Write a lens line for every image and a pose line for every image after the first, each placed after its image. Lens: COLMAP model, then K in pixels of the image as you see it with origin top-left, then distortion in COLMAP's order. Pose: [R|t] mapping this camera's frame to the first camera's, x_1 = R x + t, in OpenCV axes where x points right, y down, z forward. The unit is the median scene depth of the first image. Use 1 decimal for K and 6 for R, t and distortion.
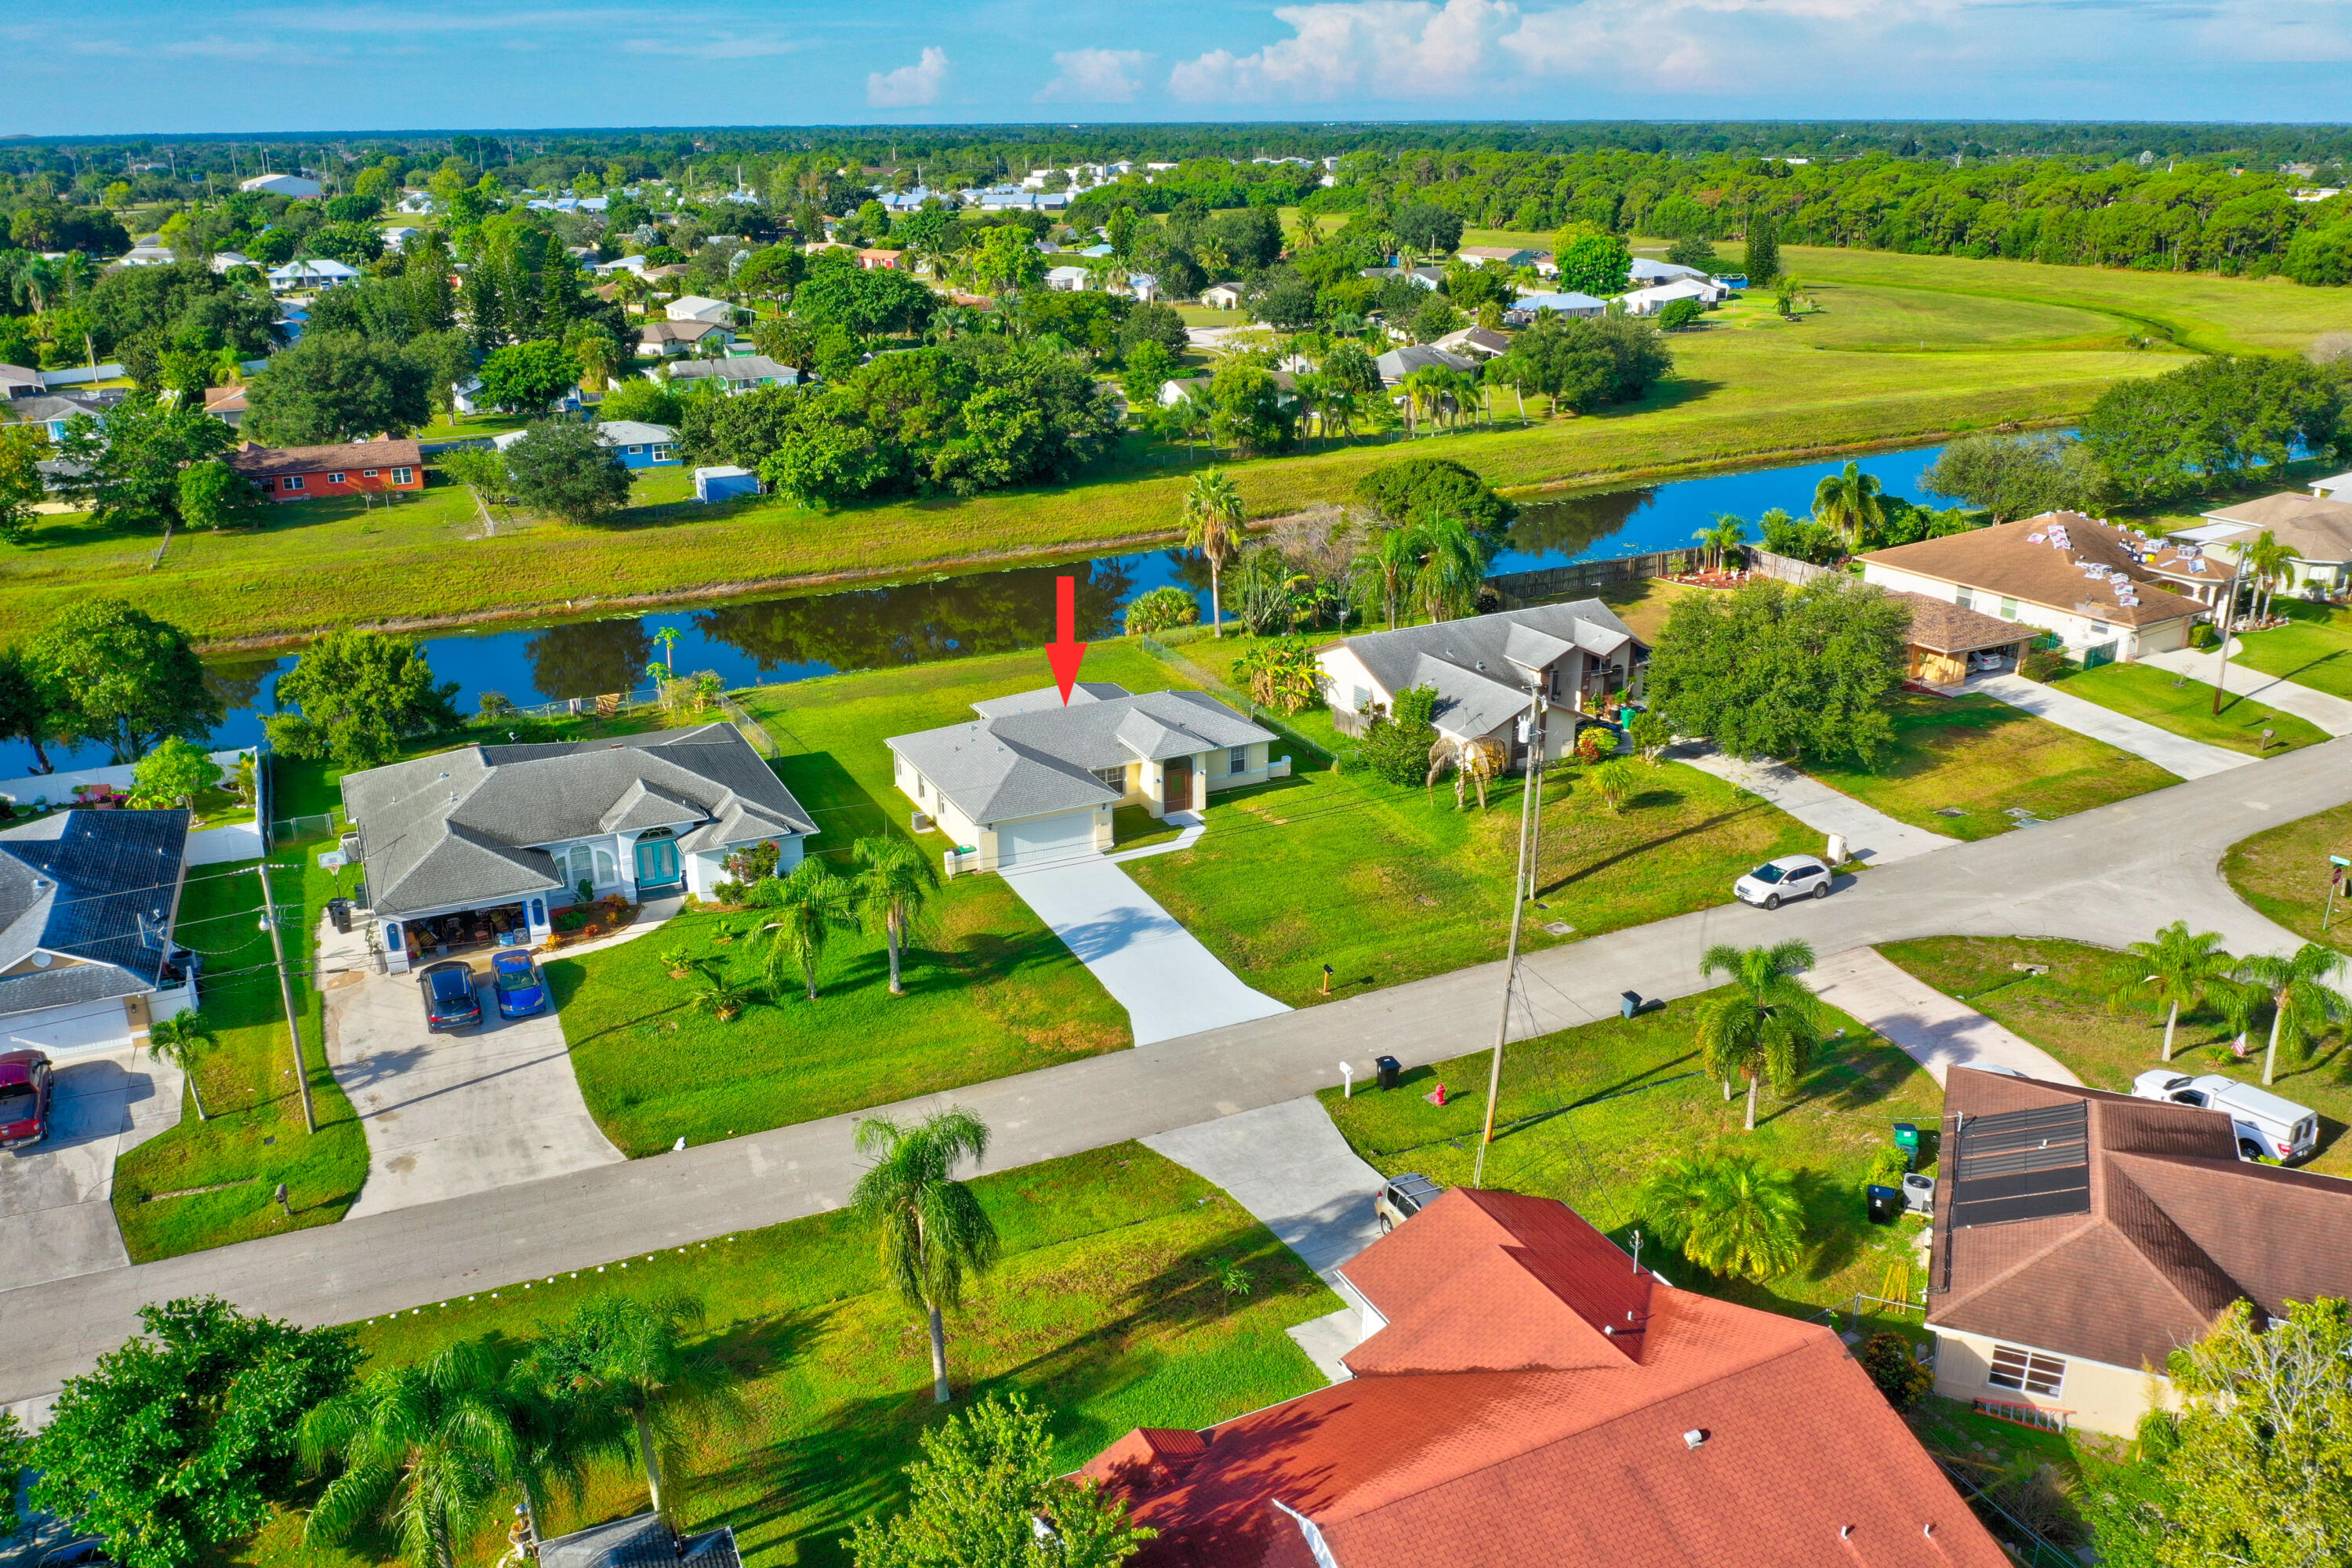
lens RADIAL K [[1823.1, 0, 1176.0], [0, 1823.1, 784.0], [0, 0, 1]] dist [-0.025484, -0.005682]
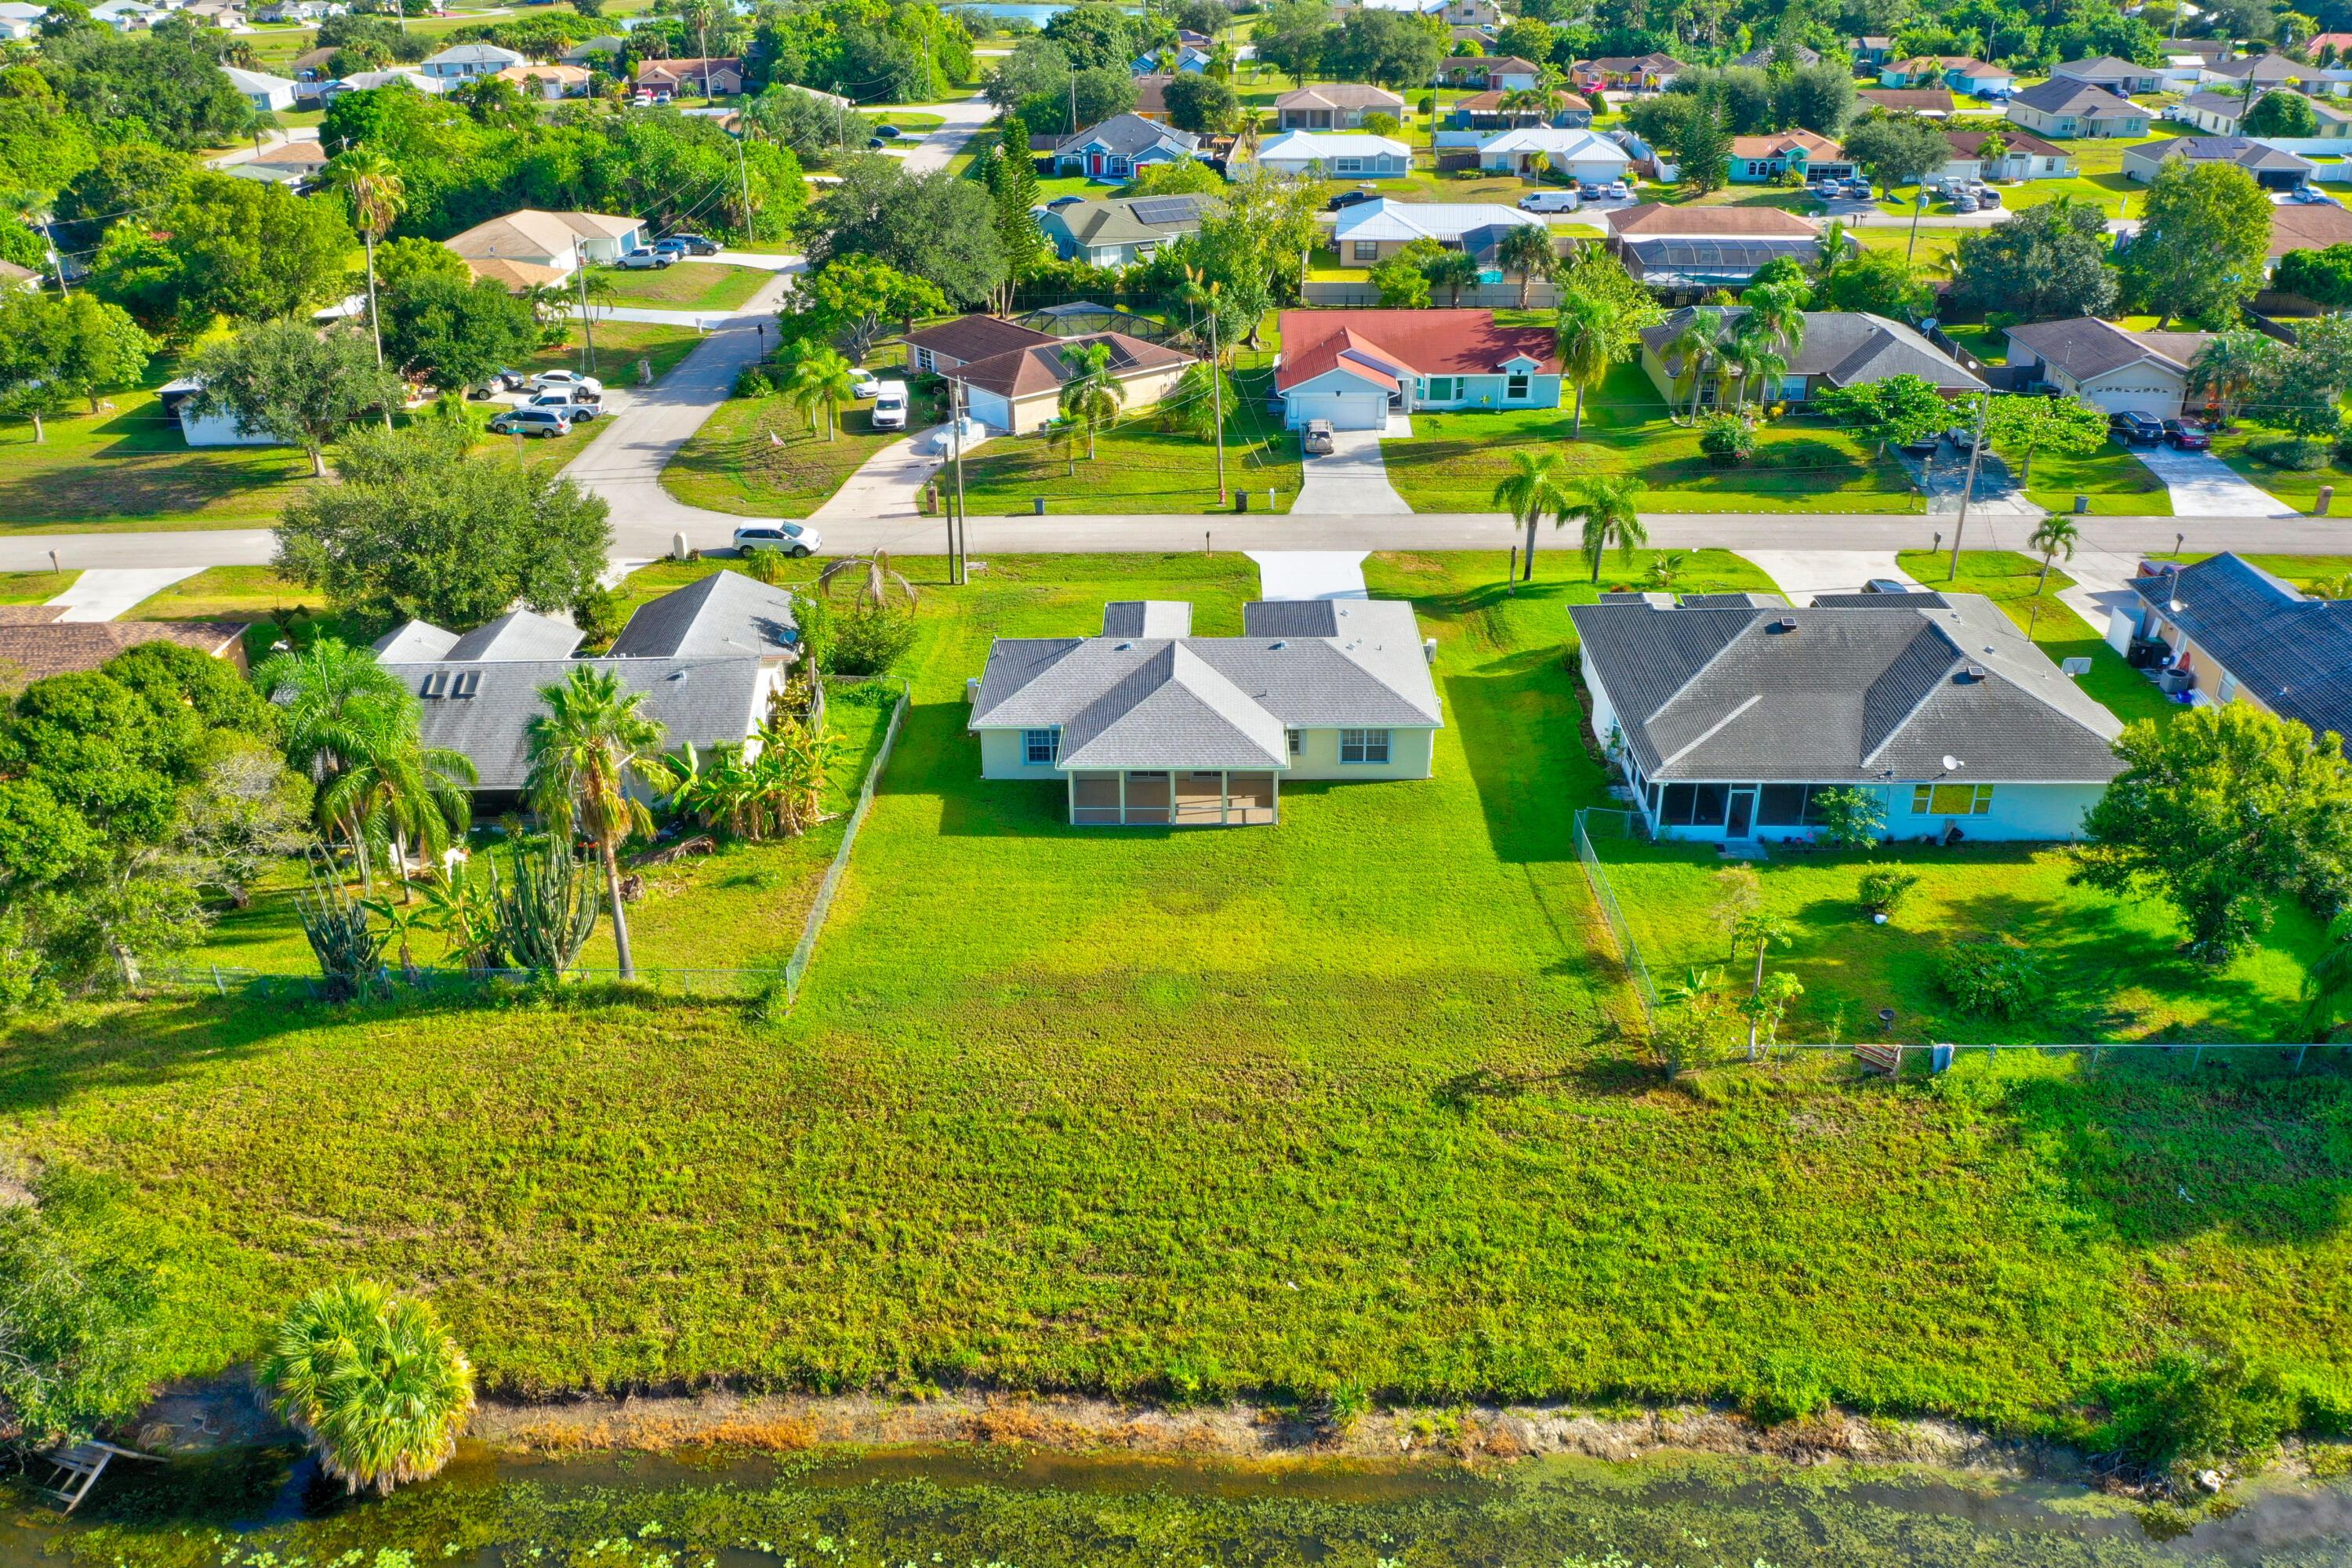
lens RADIAL K [[1823.1, 0, 1176.0], [0, 1823.1, 784.0], [0, 0, 1]] dist [-0.025484, -0.005682]
pose [[-0.886211, -0.198990, 0.418370, -0.316110], [0.170298, 0.699910, 0.693631, -0.455663], [-0.430847, 0.685951, -0.586380, 1.247794]]
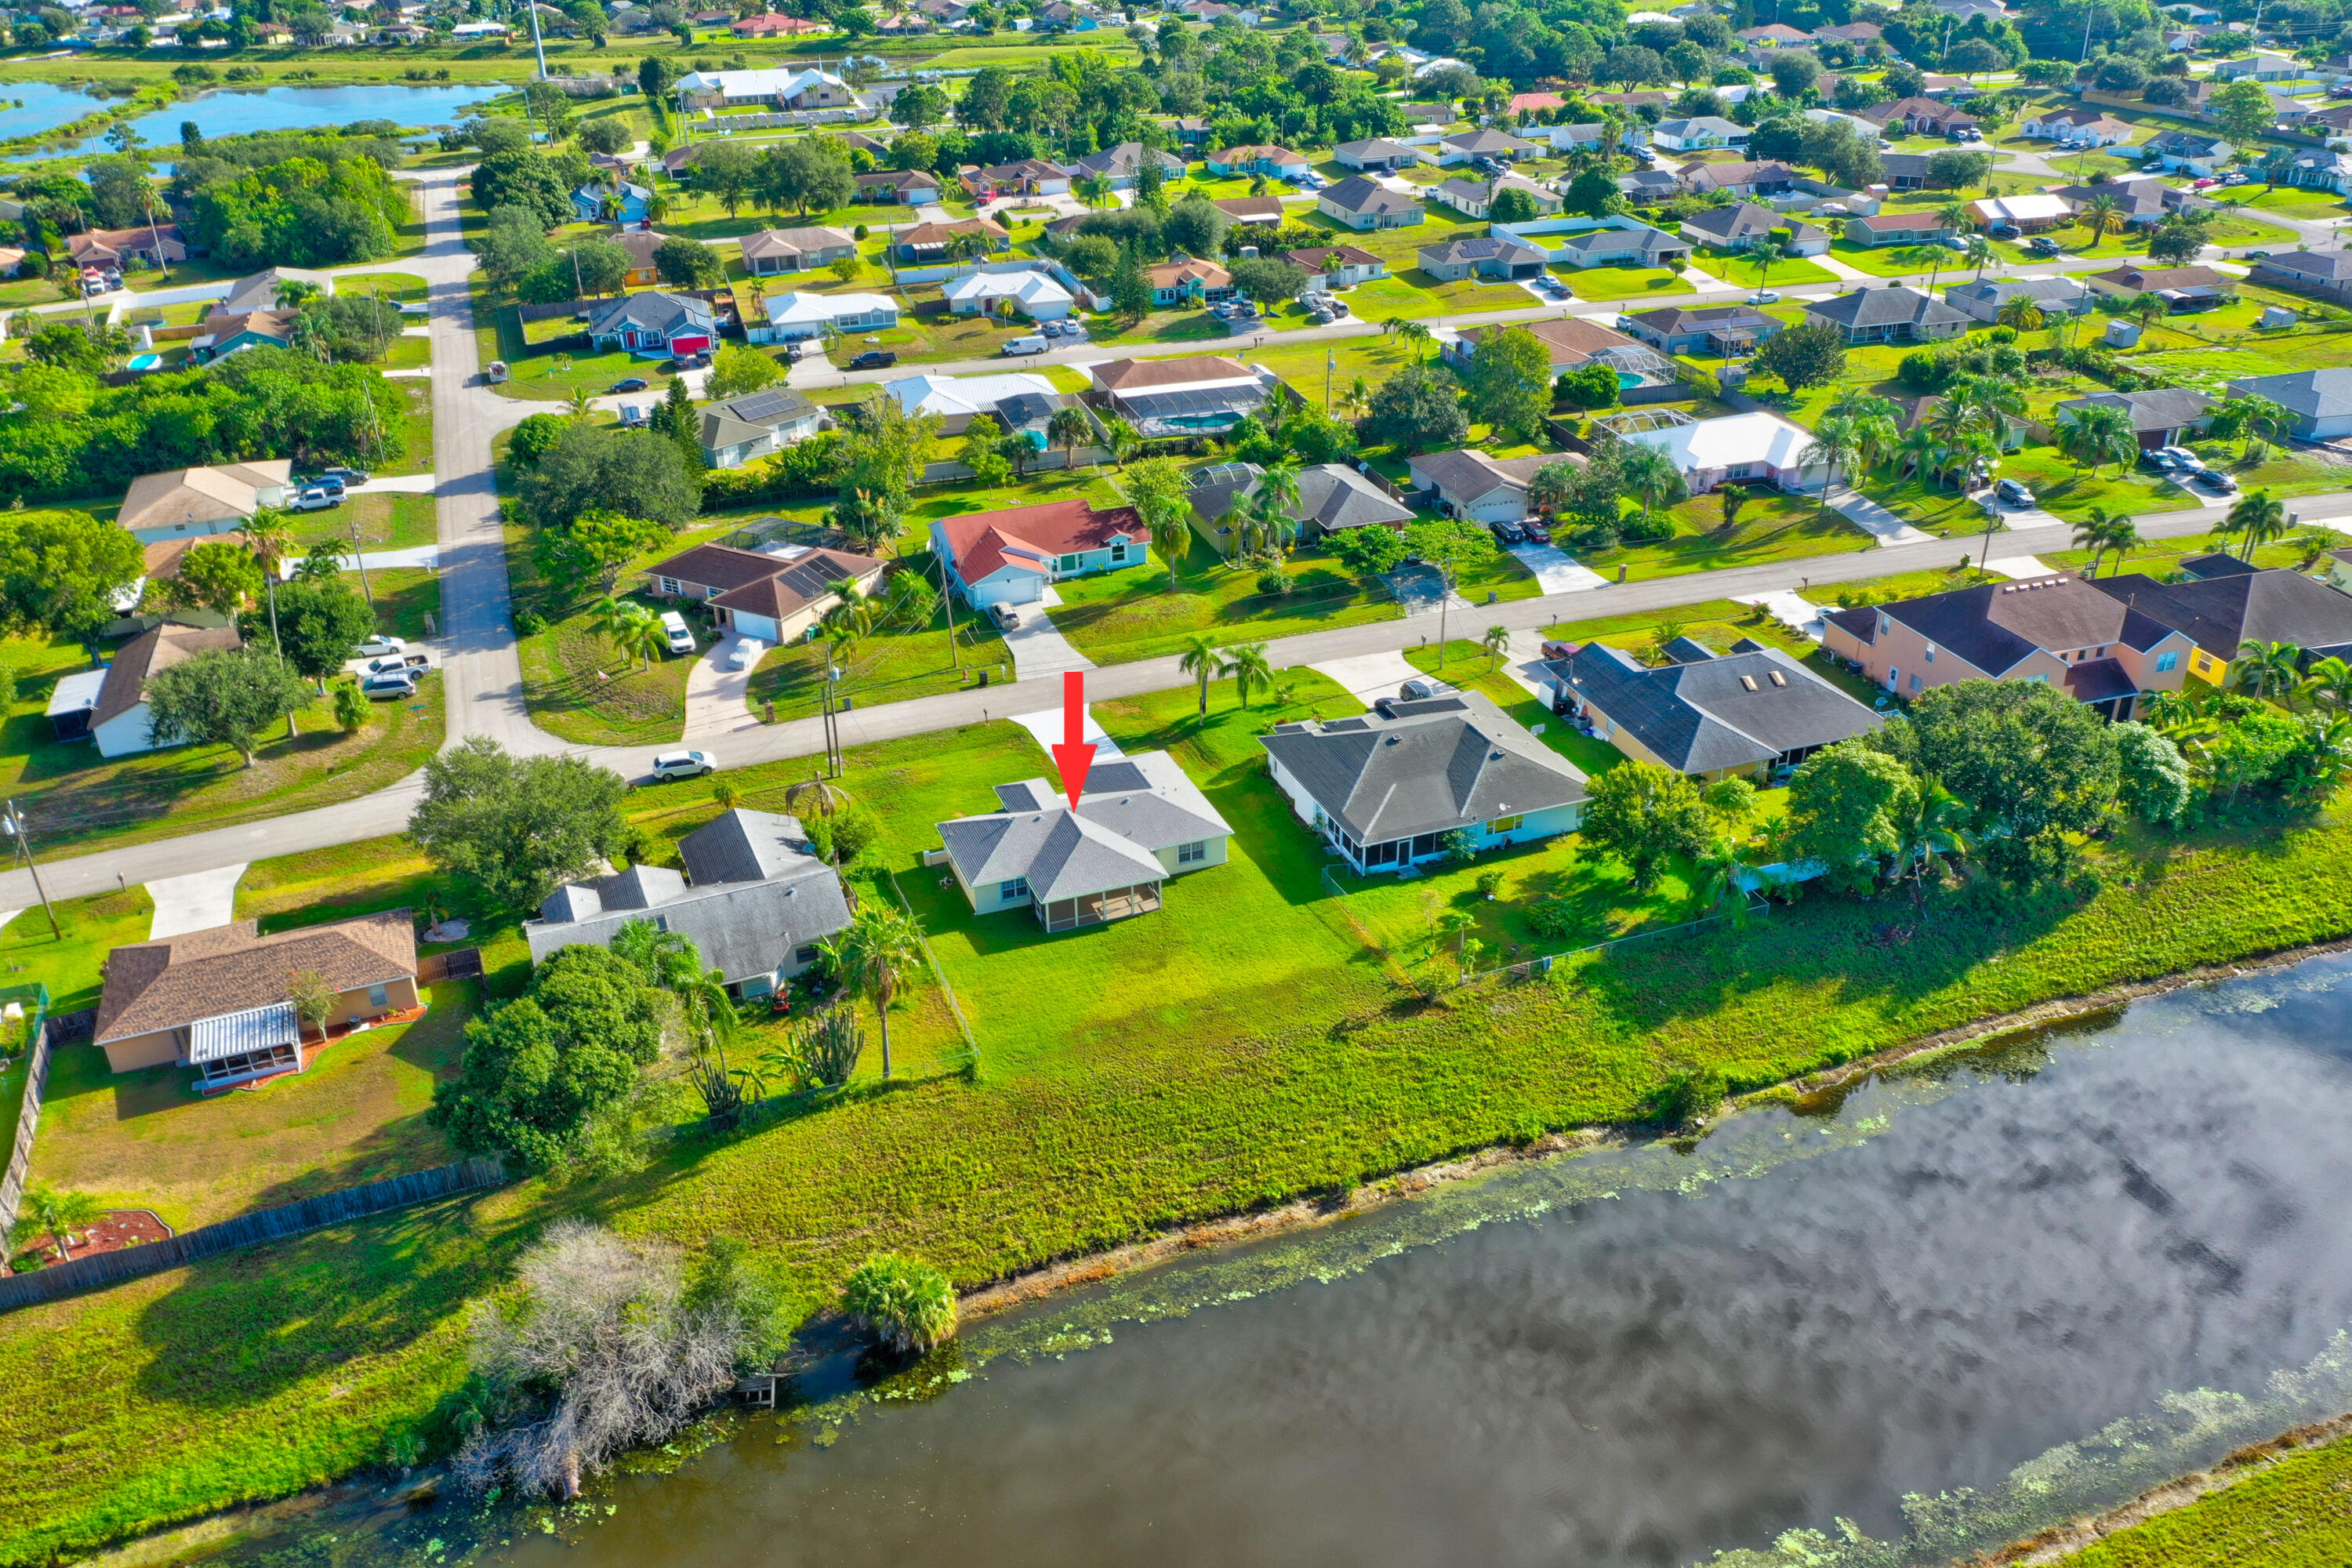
lens RADIAL K [[1823.1, 0, 1176.0], [0, 1823.1, 784.0], [0, 0, 1]] dist [-0.025484, -0.005682]
pose [[-0.995208, -0.030857, 0.092785, -0.197648], [0.048579, 0.667489, 0.743033, -0.850424], [-0.084861, 0.743980, -0.662791, 1.531033]]
